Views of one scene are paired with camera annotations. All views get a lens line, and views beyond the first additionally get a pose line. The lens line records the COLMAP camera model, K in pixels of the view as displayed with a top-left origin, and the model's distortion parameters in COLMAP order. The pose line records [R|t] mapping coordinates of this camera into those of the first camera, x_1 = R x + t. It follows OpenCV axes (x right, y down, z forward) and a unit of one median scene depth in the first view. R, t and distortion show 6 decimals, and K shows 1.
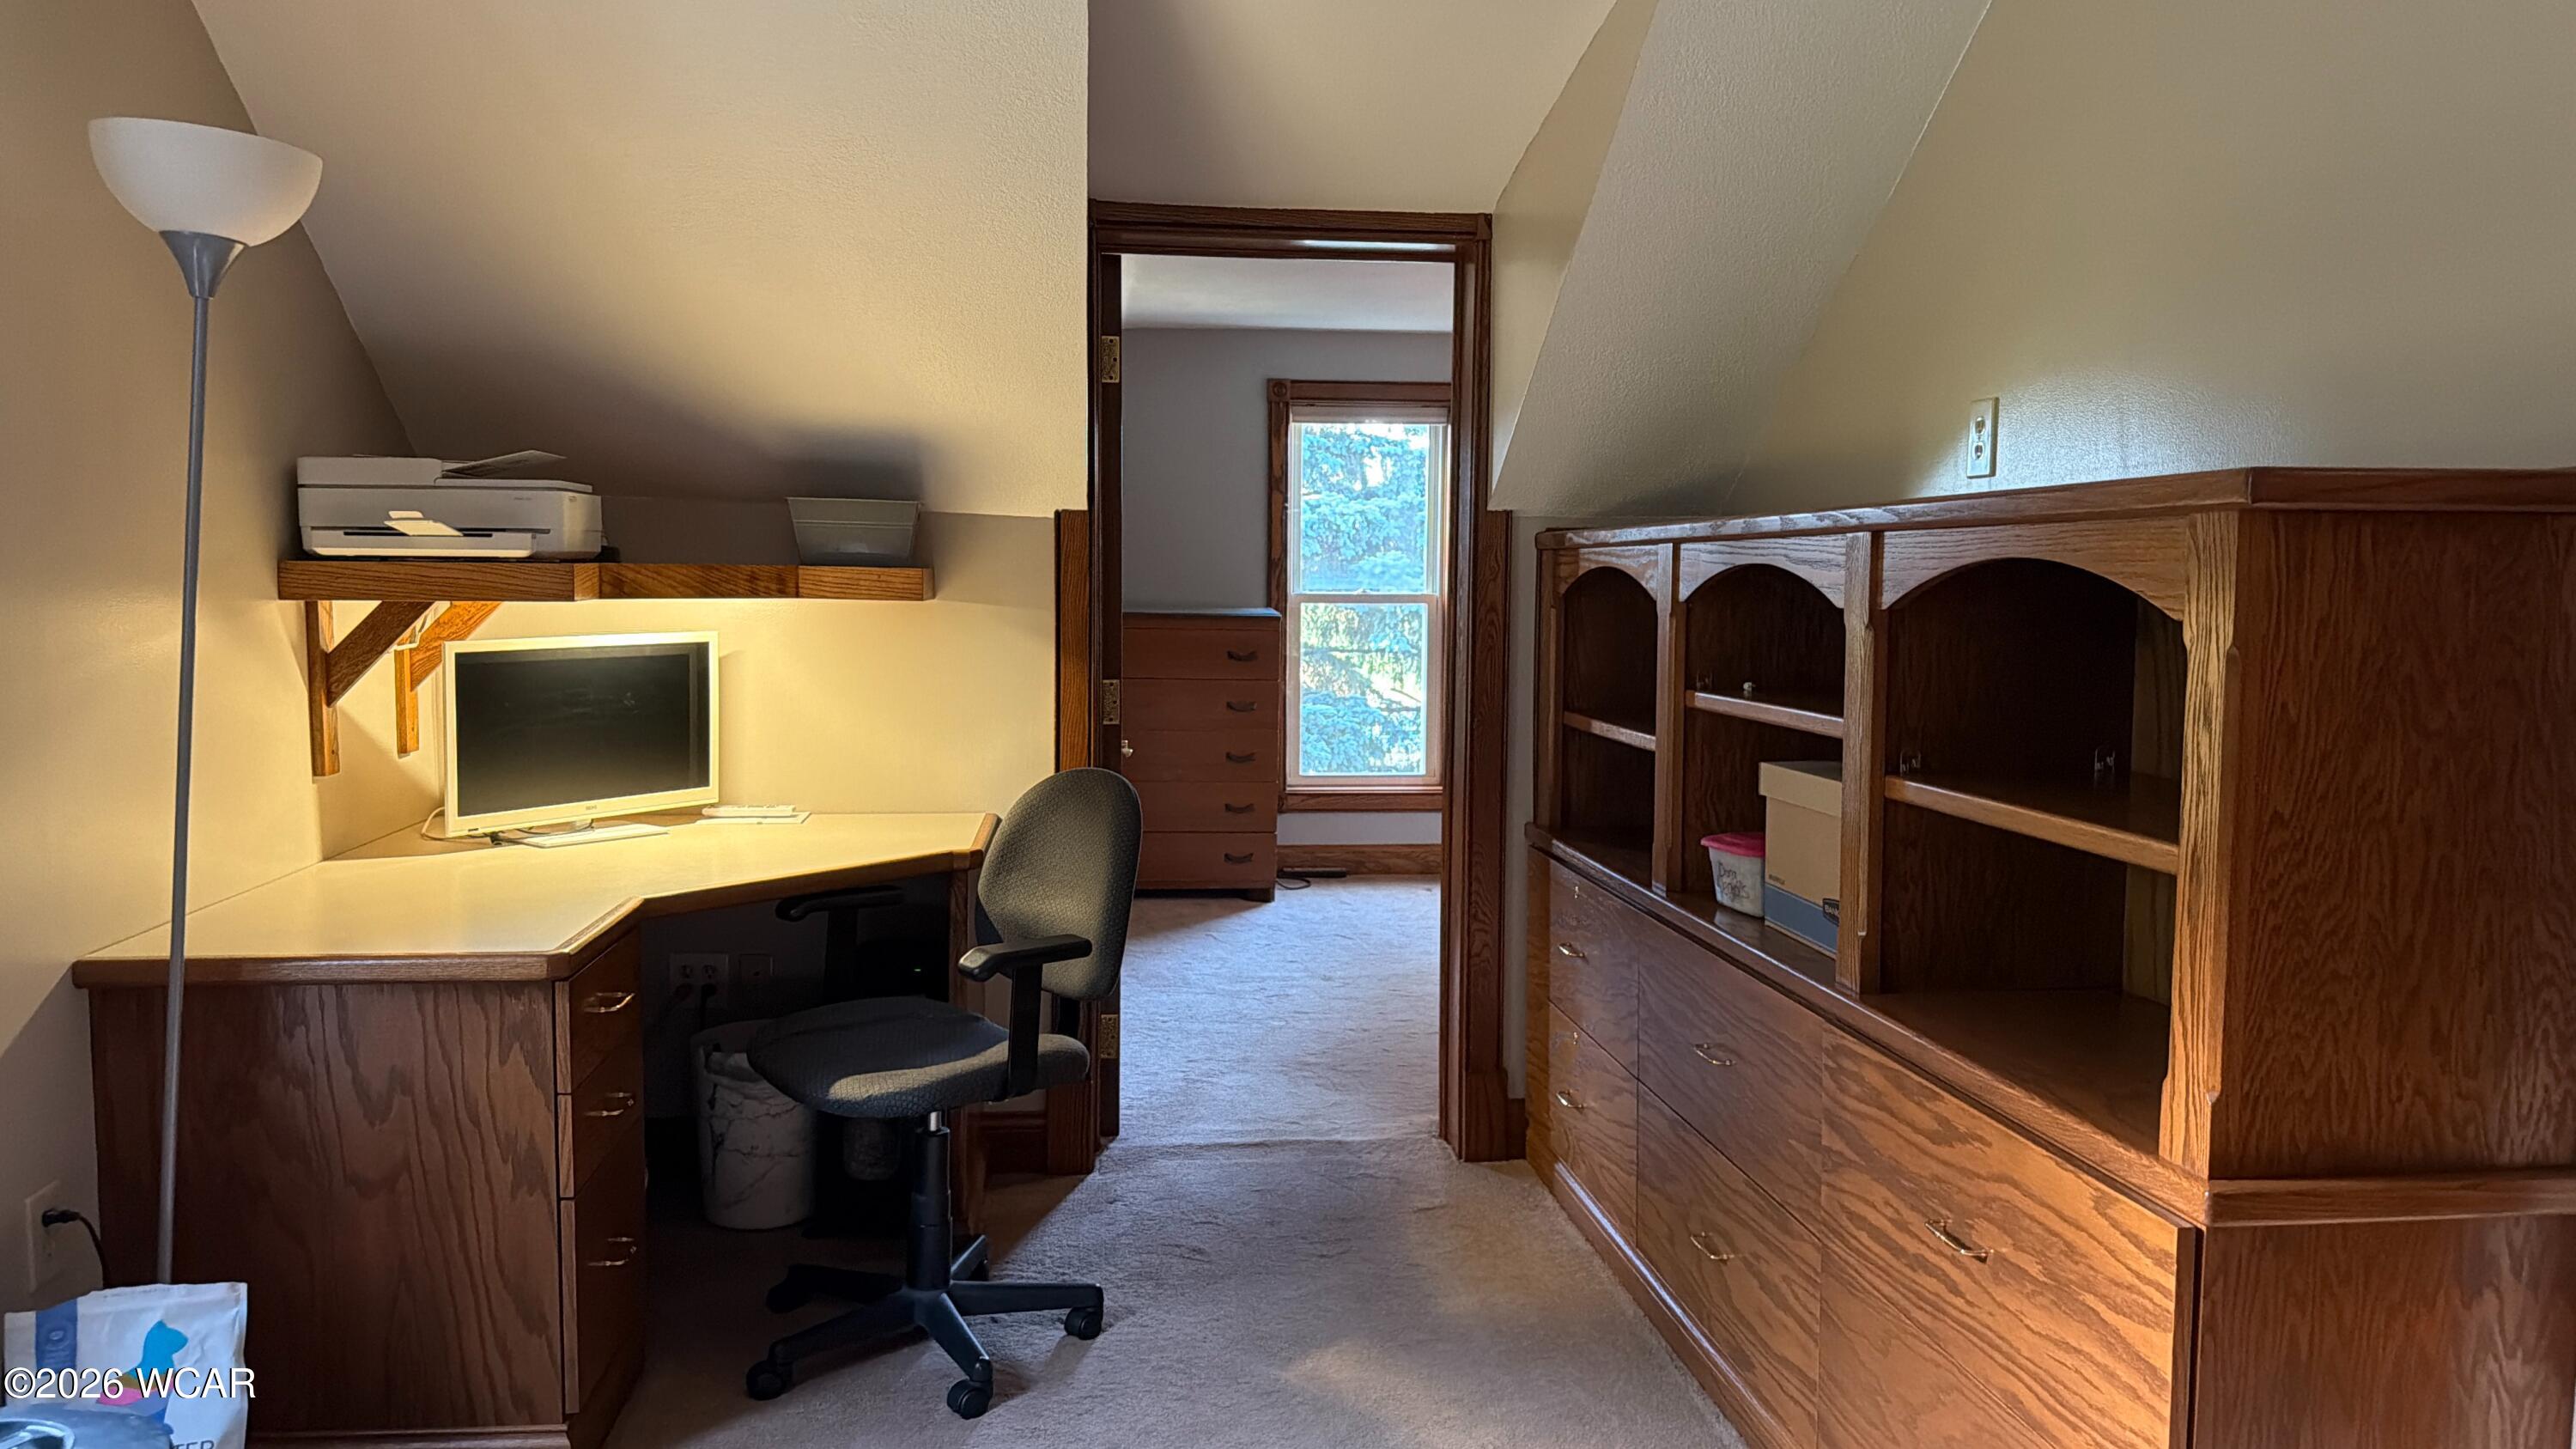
lens RADIAL K [[1849.4, 0, 1288.0], [0, 1849.4, 724.5], [0, 0, 1]] dist [0.000109, -0.000014]
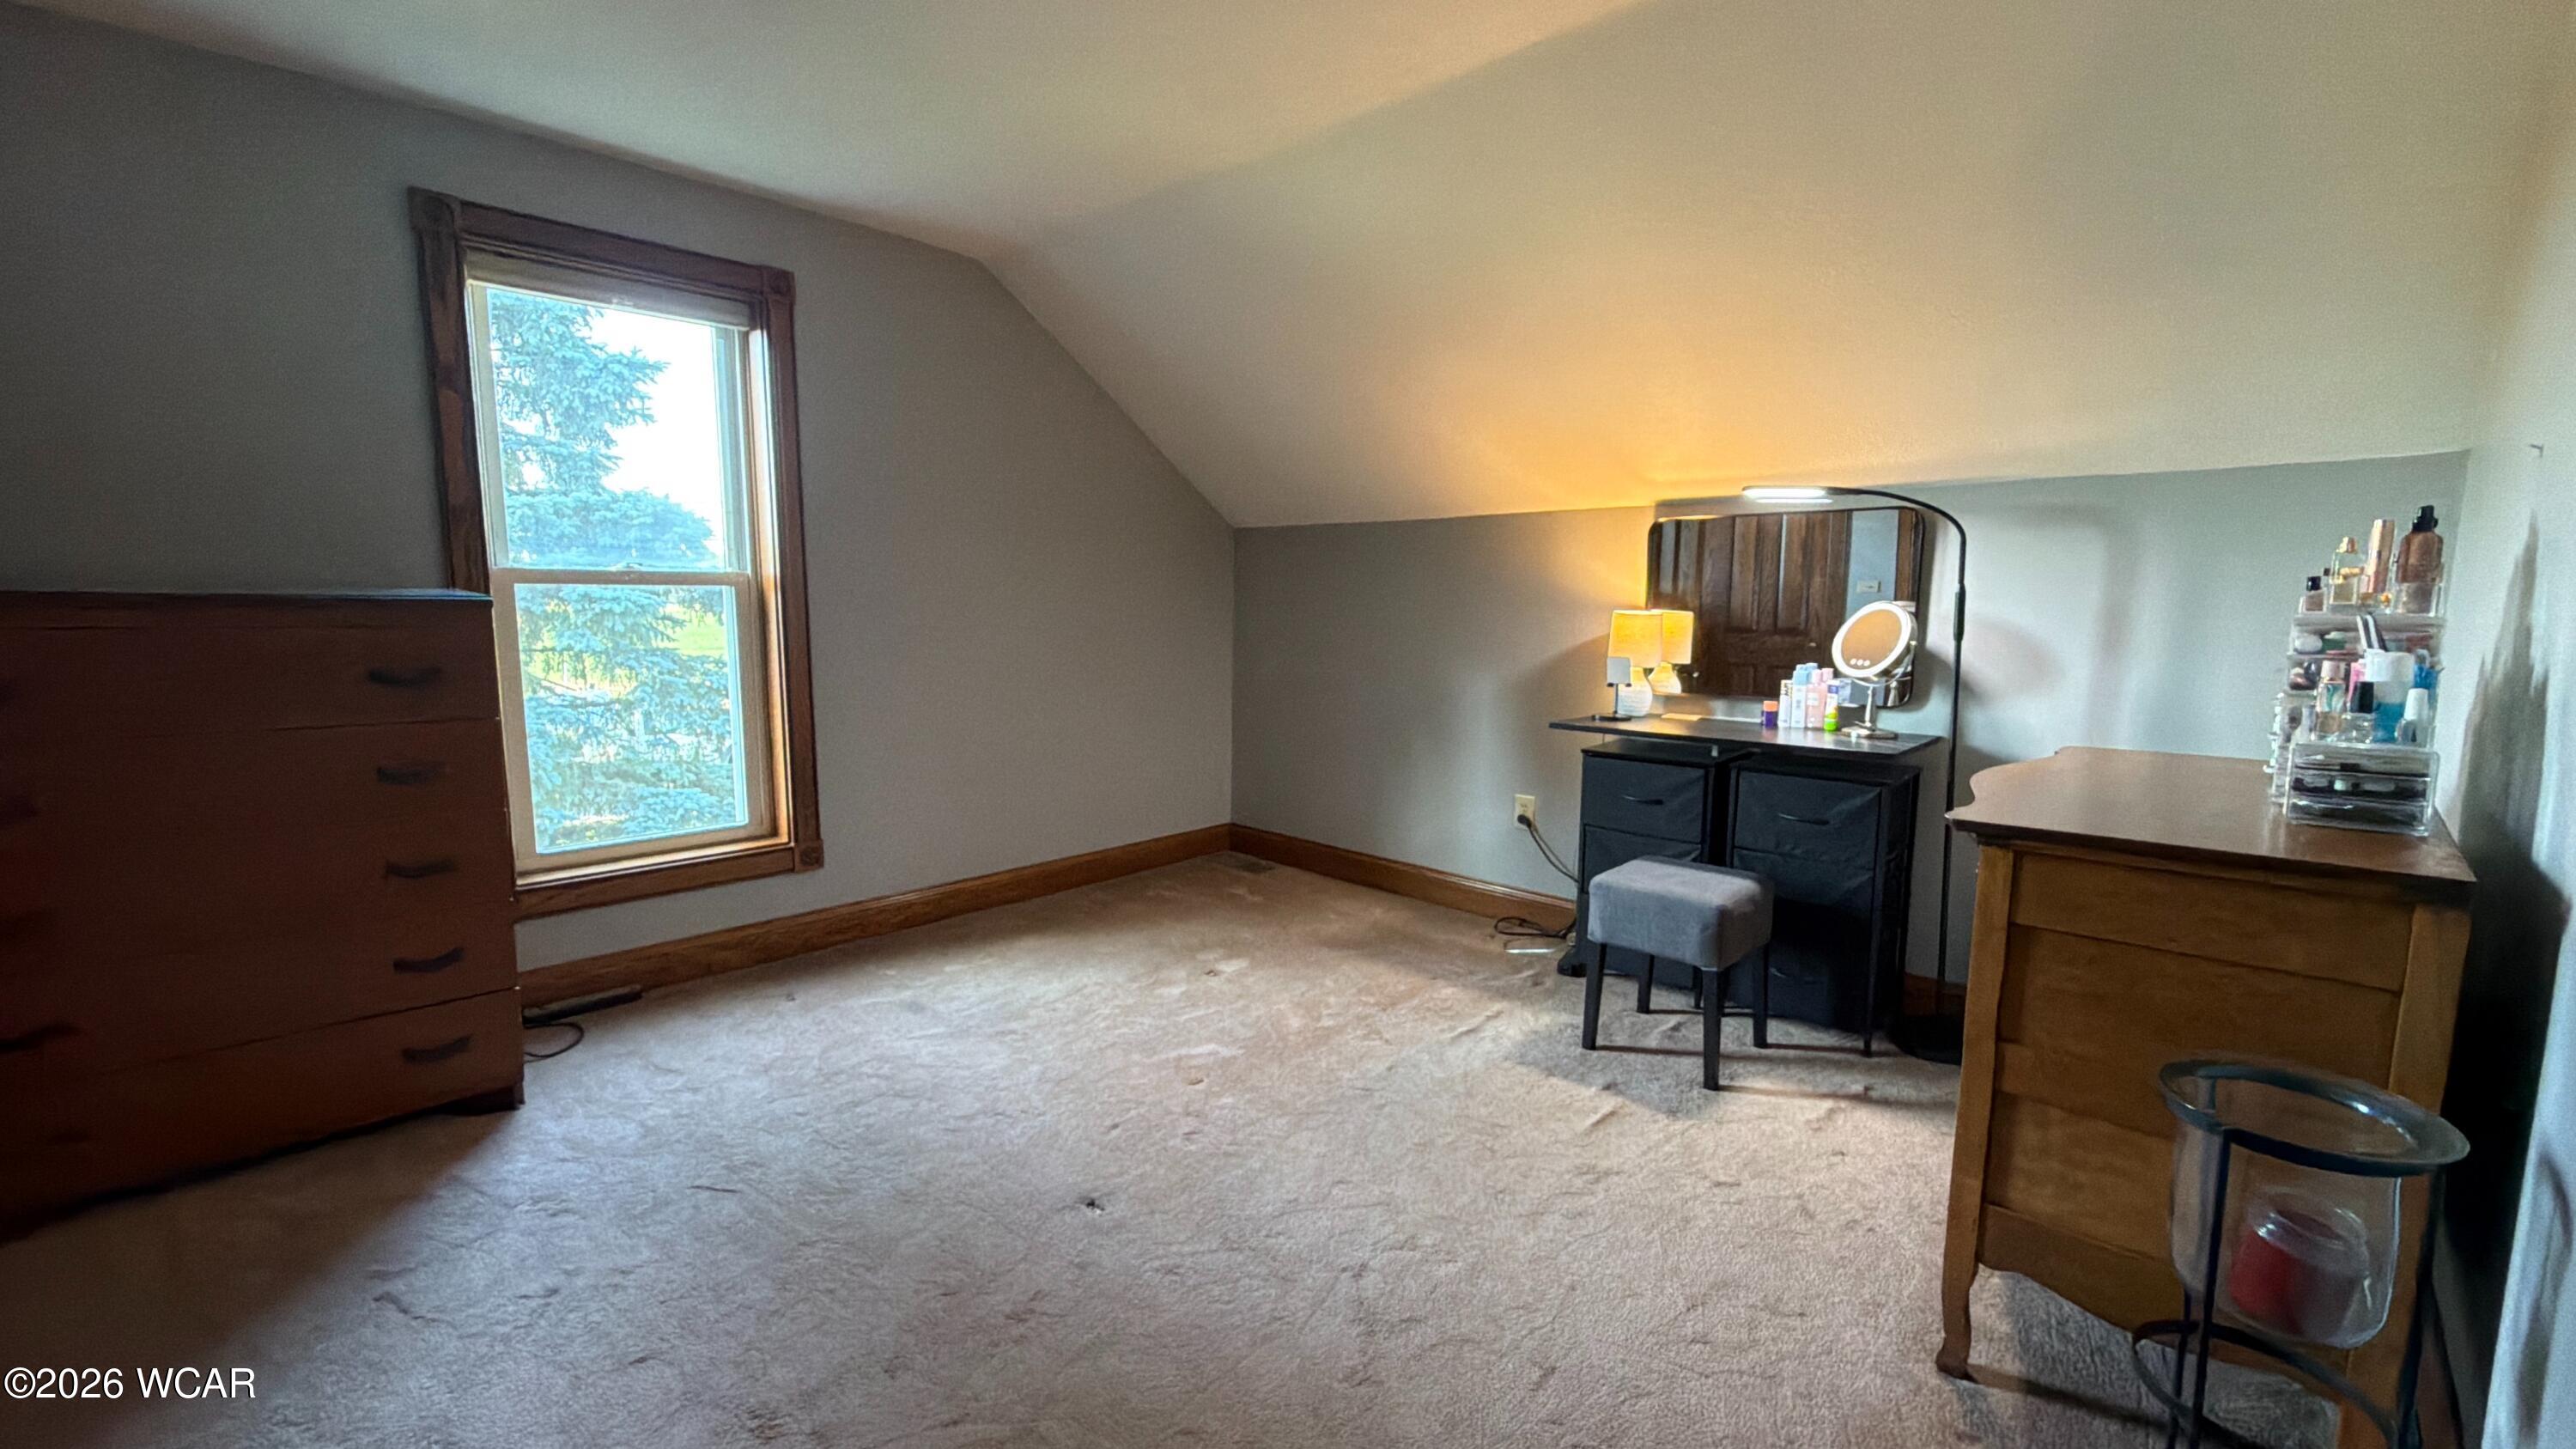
lens RADIAL K [[1017.4, 0, 1288.0], [0, 1017.4, 724.5], [0, 0, 1]] dist [-0.000432, -0.000050]
pose [[0.757727, -0.079409, 0.647722, -0.021745], [0.050054, 0.996717, 0.063640, -0.026683], [-0.650649, -0.015801, 0.759214, 0.575060]]
